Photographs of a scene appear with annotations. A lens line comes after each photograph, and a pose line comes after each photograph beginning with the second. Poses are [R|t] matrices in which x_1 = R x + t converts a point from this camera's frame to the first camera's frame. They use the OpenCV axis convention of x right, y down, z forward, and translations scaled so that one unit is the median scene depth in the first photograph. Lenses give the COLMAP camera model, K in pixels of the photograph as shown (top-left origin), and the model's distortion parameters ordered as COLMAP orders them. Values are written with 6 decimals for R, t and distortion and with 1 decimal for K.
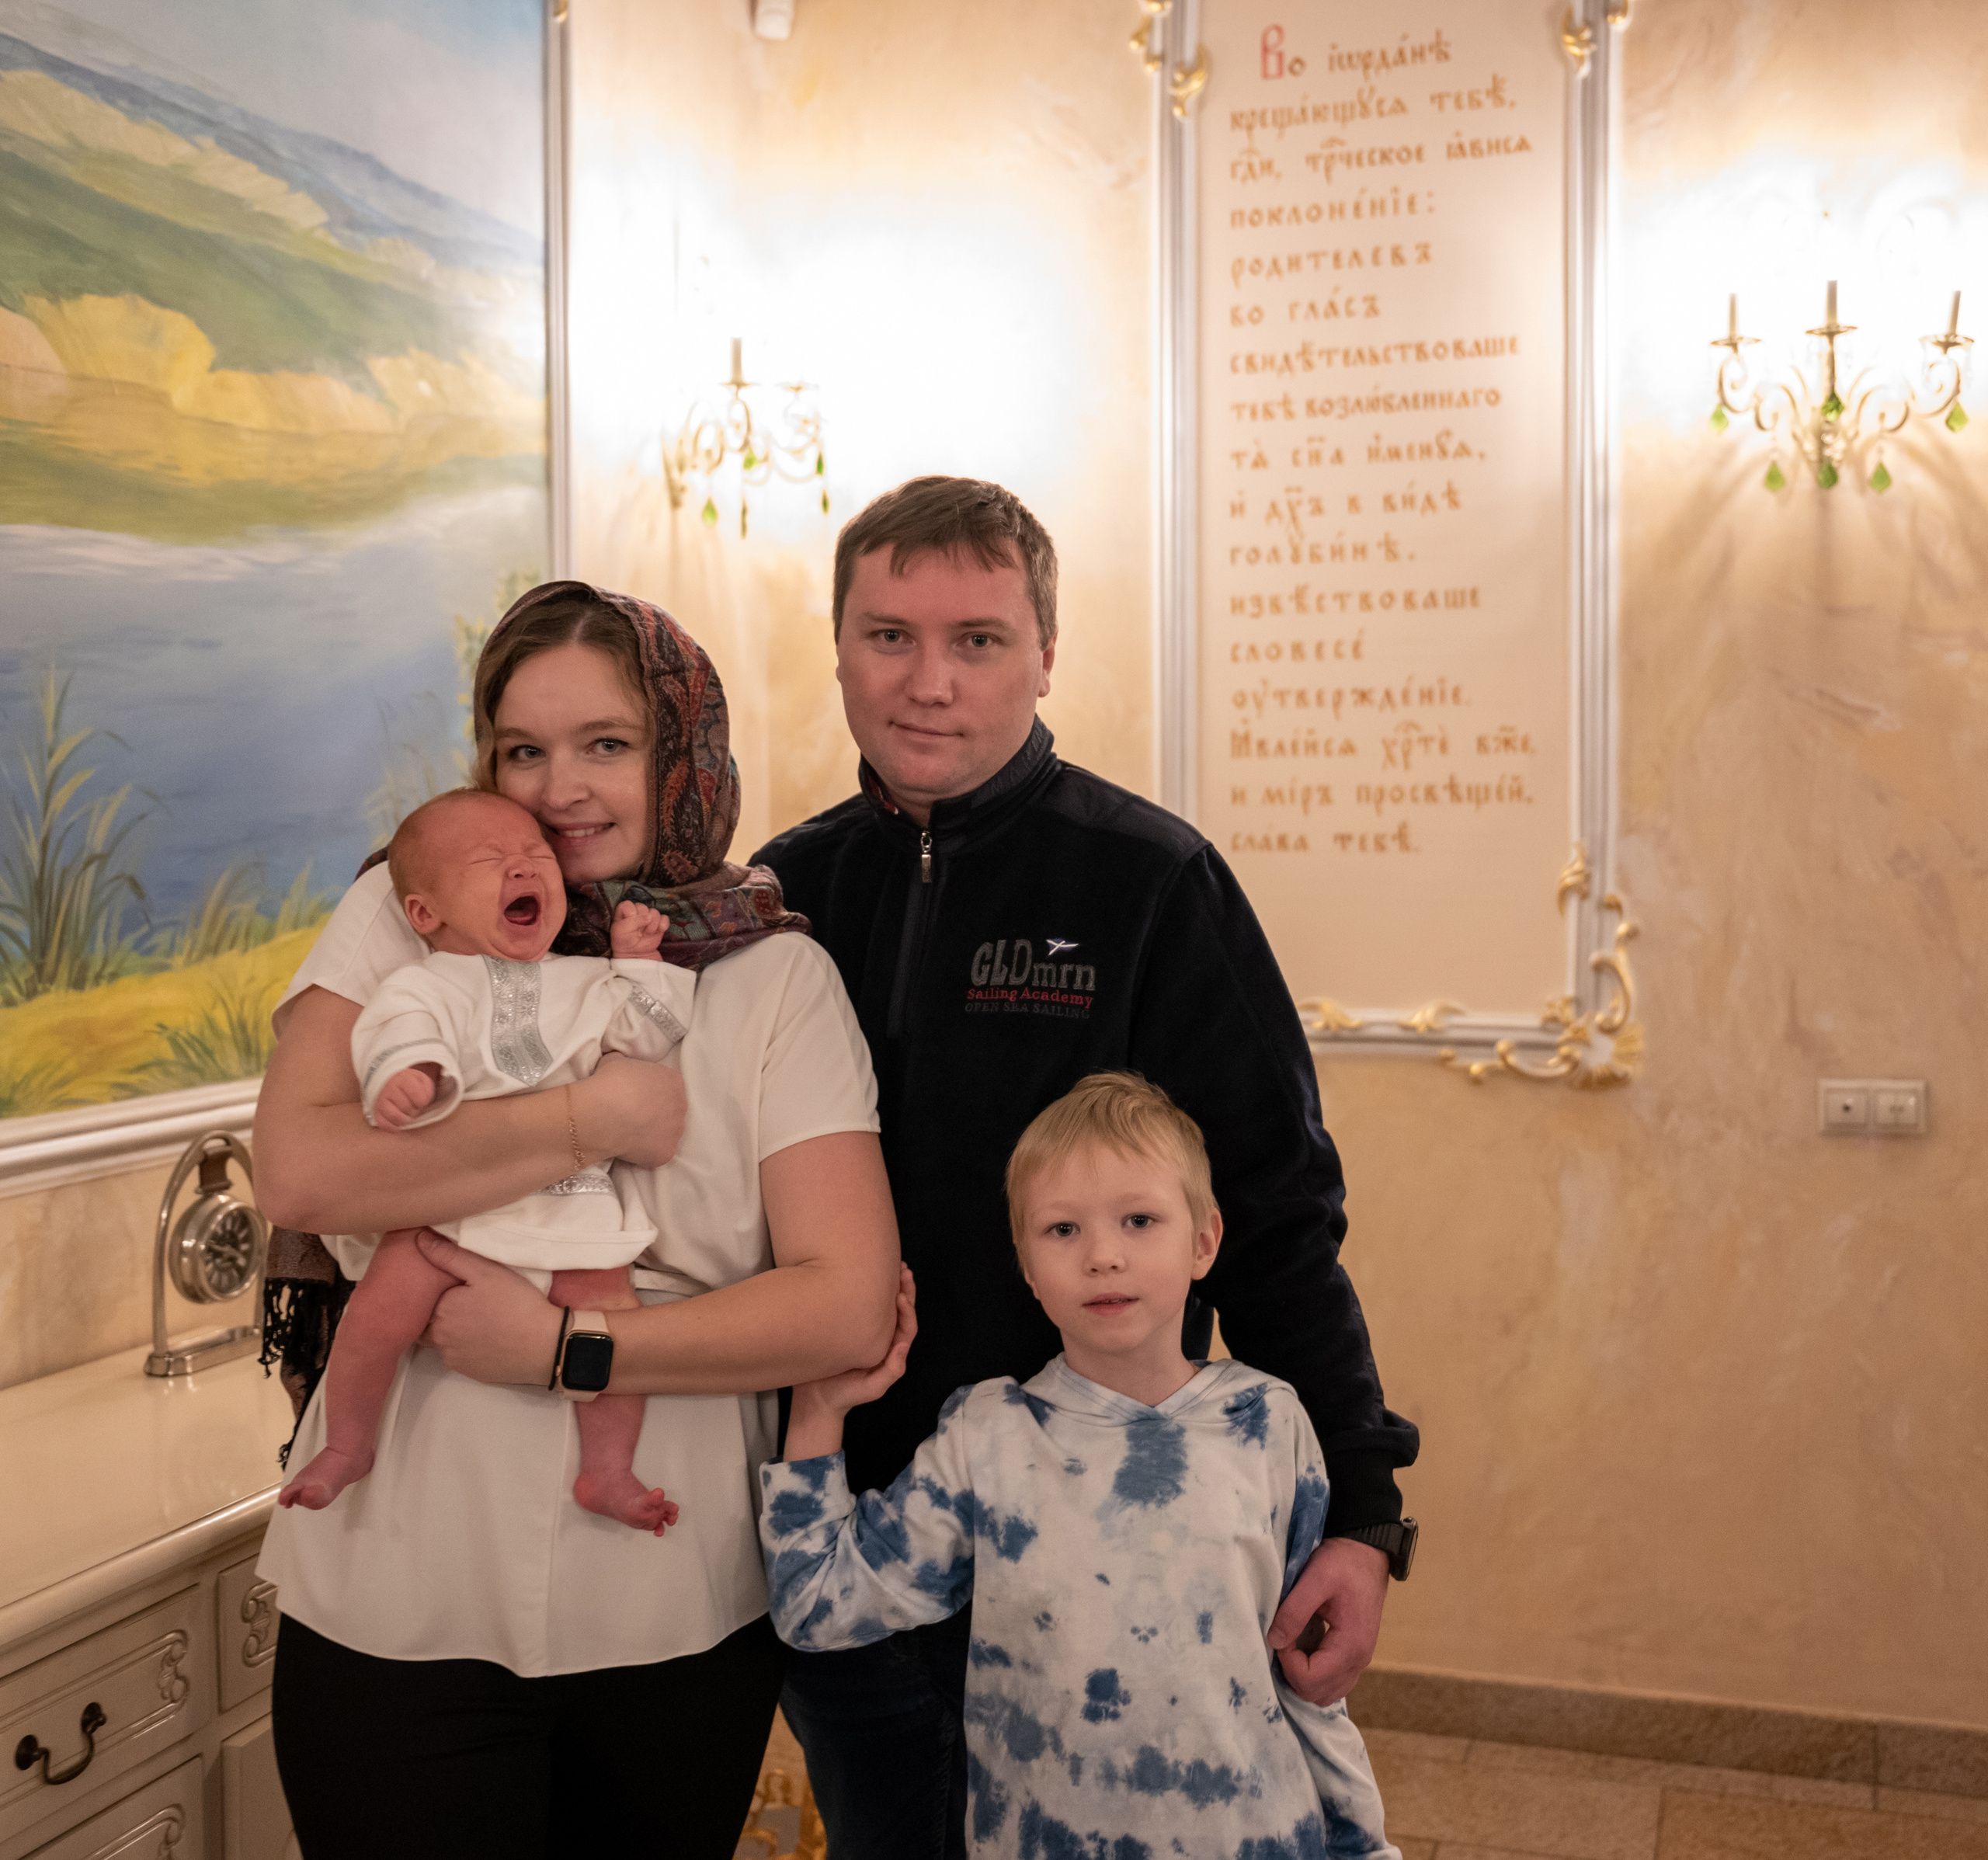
lens RADIAL K [[2362.6, 0, 973.0], [0, 2362.6, 913.3], [0, 0, 1]] dist [0.003219, 0.000000]
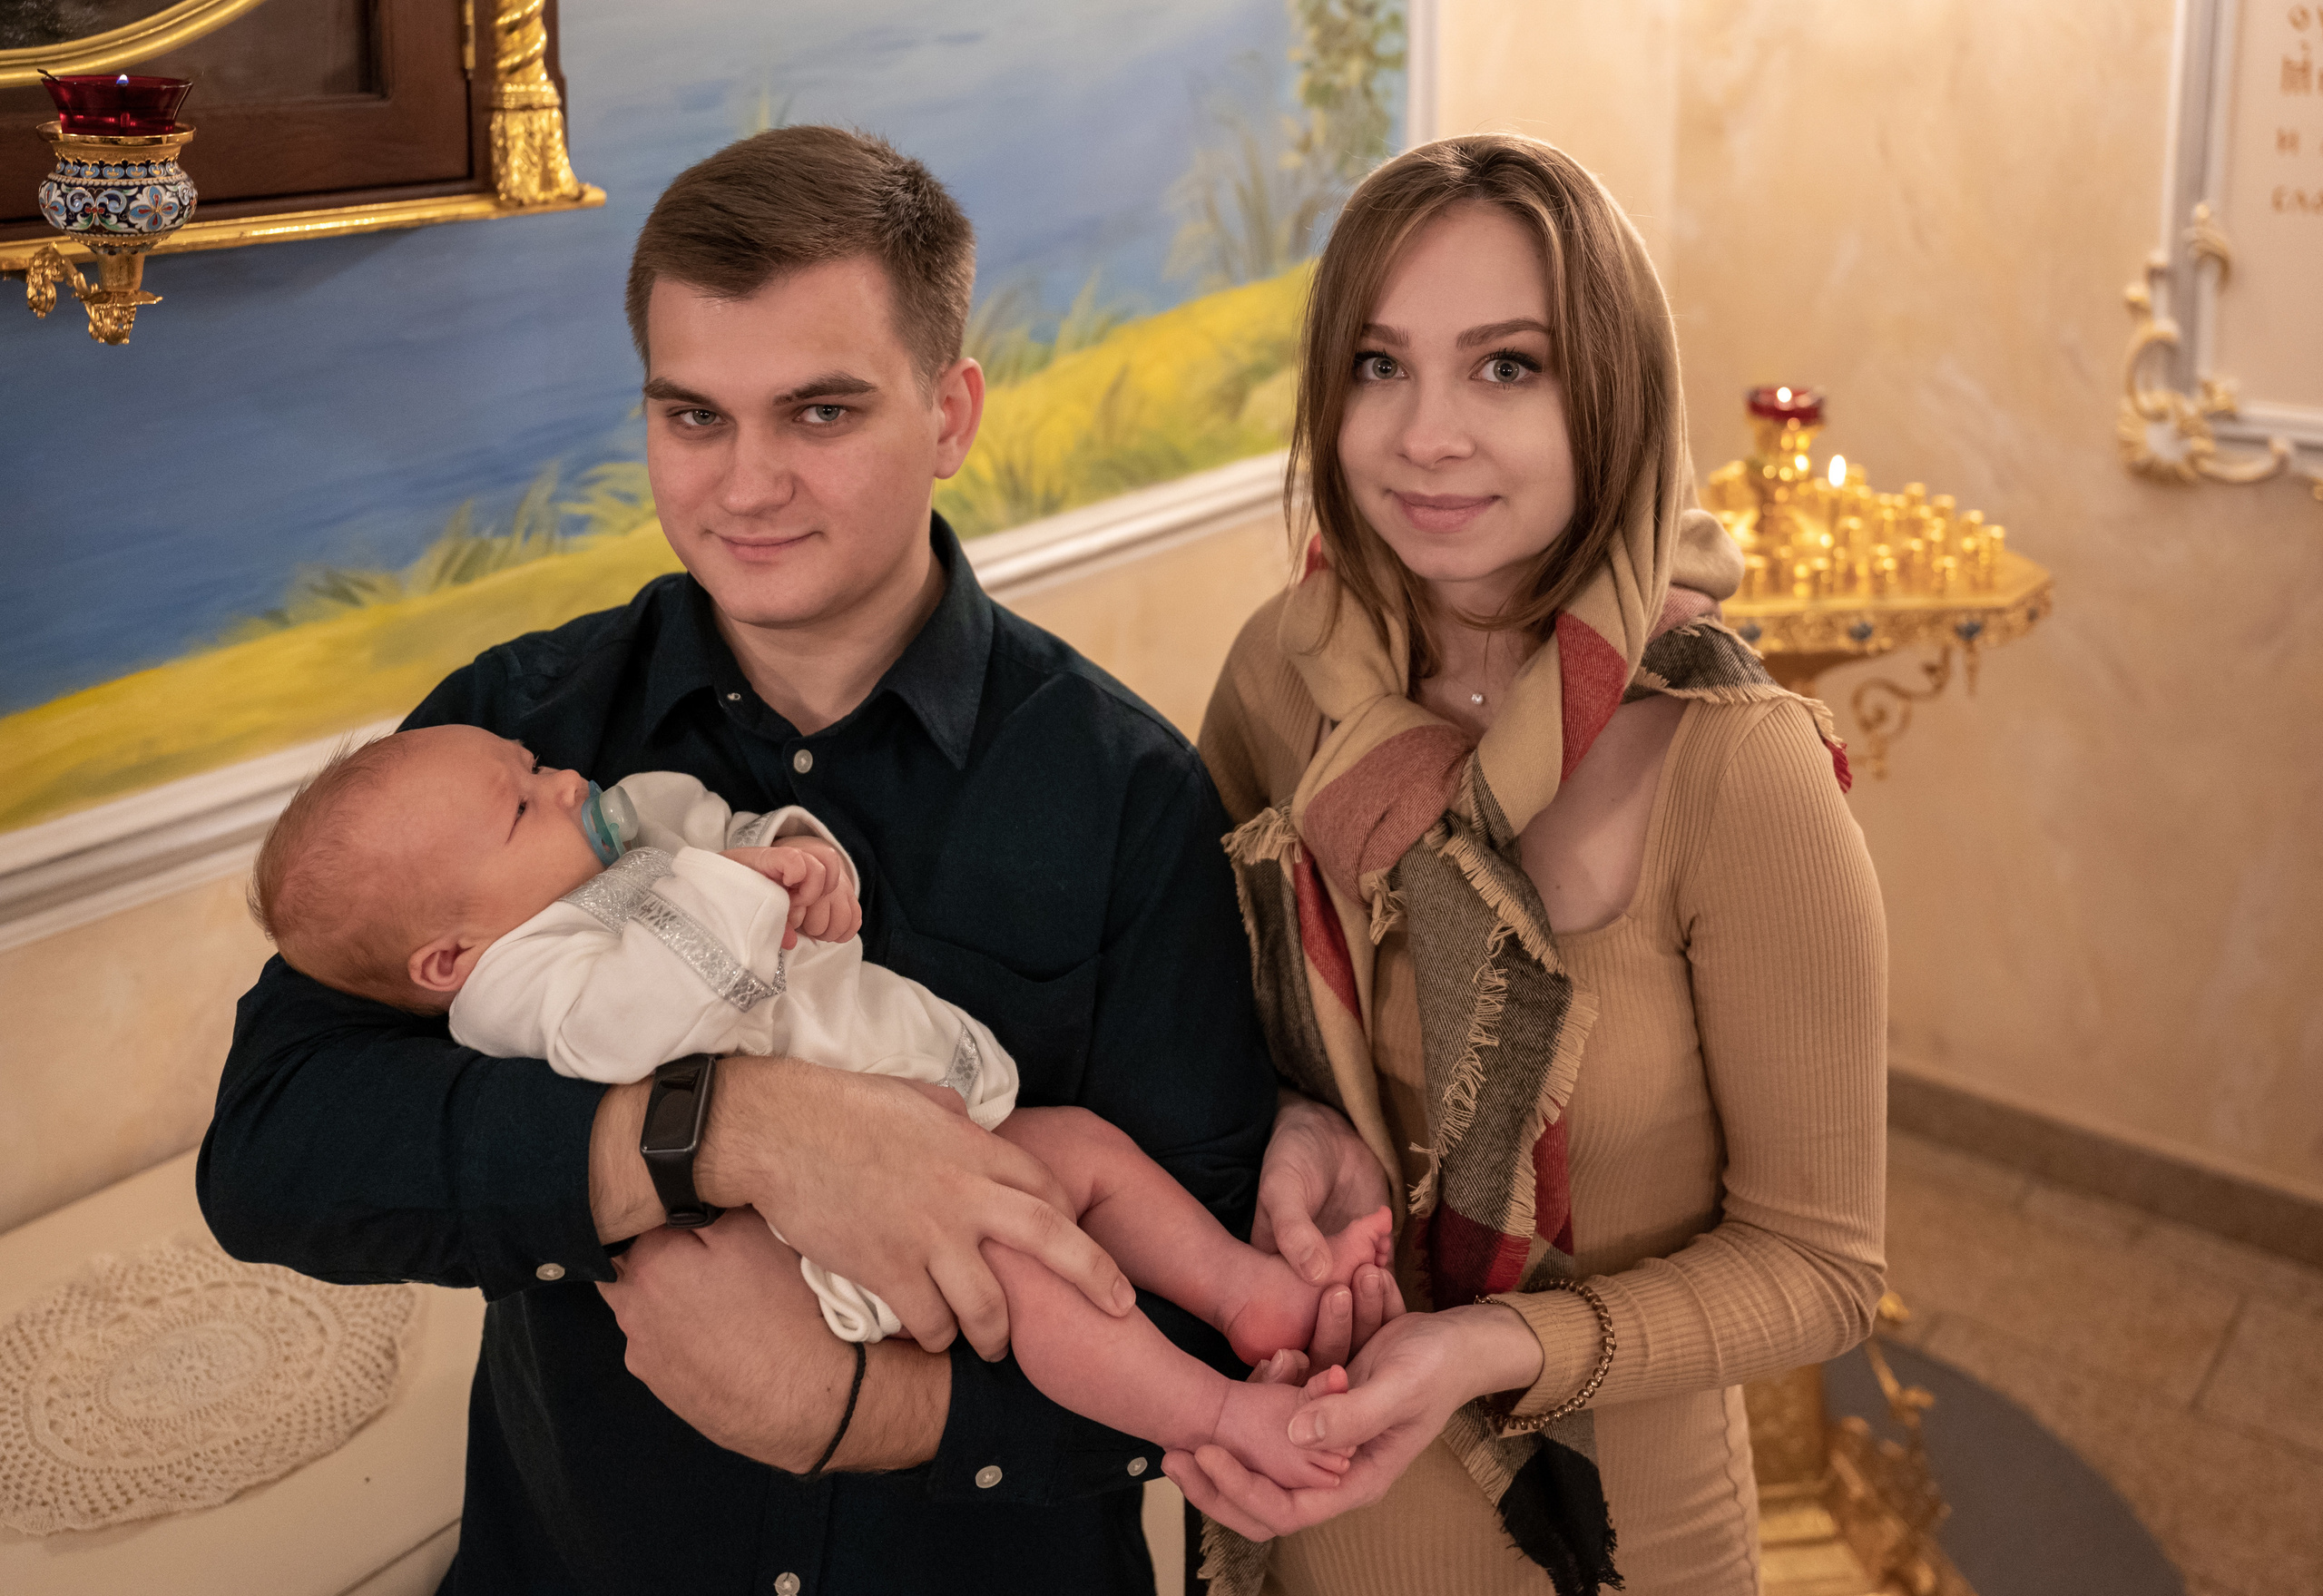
lens RADIAL K [[2143.6, 0, 1152.6], [0, 2143.6, 307.3], [0, 0, 1]] dist [0.010479, 0.000000]
pose [[0.941819, 0.055900, -0.331441, -0.002509], [-0.014893, 0.992046, 0.124996, -0.082937], [0.335792, -0.112787, 0.935159, 0.215490]]
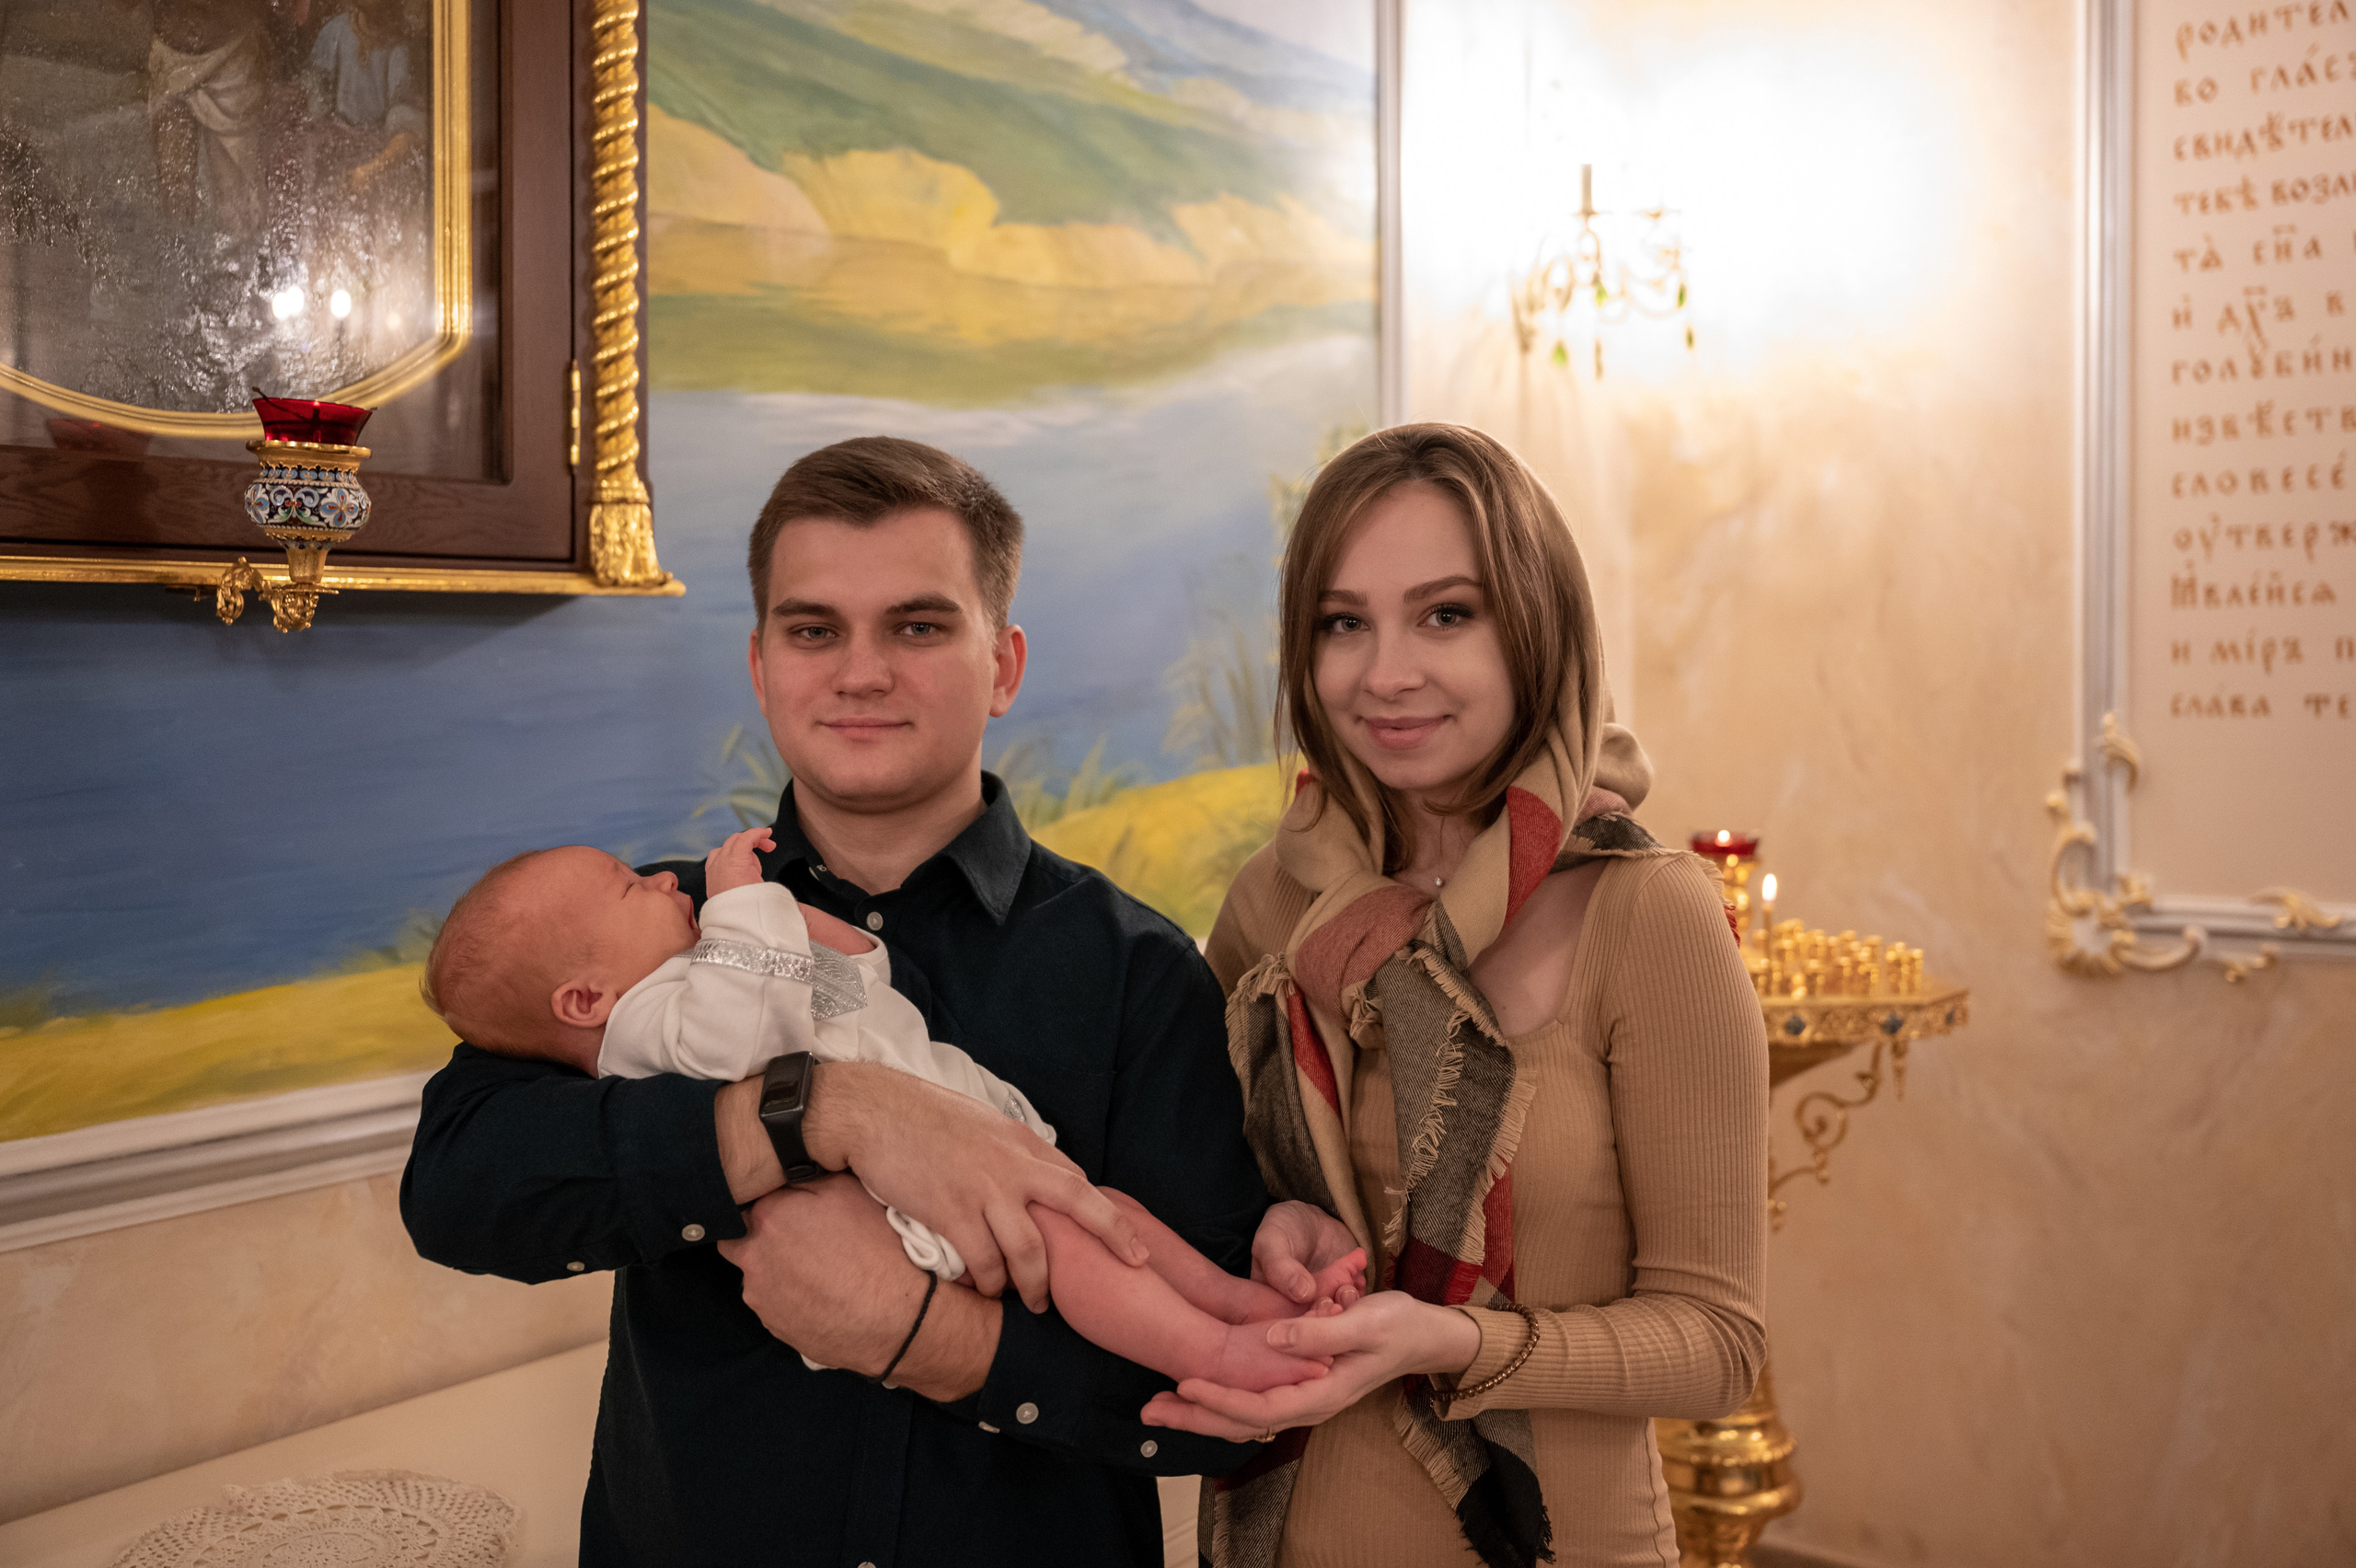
lens RADIAL K [[2142.9, 0, 1165.6], [0, 2142.9, 753.7], [0, 0, 1]] dist [0.003908, -0.003040]
pose [[0.944916, 0.007272, -0.327233, 0.020125], [-0.005601, 0.999966, 0.006050, -0.016054], [0.327266, -0.003884, 0.944924, 0.148906]]
